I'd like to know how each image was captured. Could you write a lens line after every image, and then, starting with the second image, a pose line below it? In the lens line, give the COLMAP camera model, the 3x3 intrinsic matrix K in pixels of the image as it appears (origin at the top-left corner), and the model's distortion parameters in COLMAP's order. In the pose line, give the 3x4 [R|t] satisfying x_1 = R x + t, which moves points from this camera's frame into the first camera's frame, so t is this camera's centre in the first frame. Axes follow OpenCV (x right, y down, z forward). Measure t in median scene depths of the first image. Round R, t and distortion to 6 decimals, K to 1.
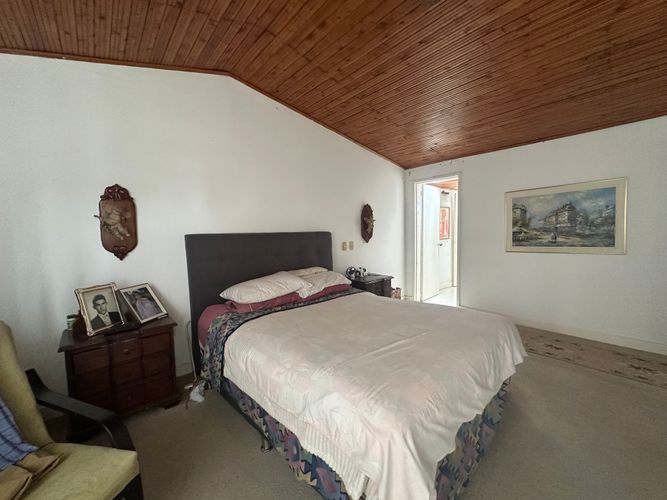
lens RADIAL K [[266.5, 0, 333.5], [0, 266.5, 250.0], [0, 0, 1]] dist [-0.002102, -0.000162]
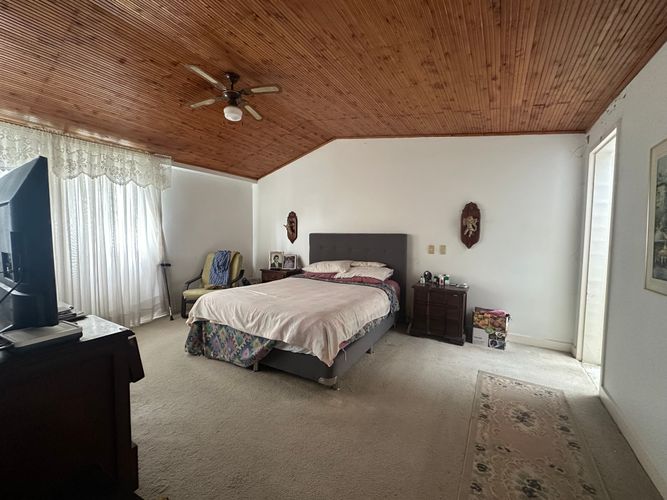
lens RADIAL K [[266.5, 0, 333.5], [0, 266.5, 250.0], [0, 0, 1]] dist [-0.002102, -0.000162]
pose [[0.275301, 0.075349, -0.958401, 0.948520], [-0.083122, 0.995056, 0.054354, -0.038137], [0.957758, 0.064701, 0.280203, 0.422824]]
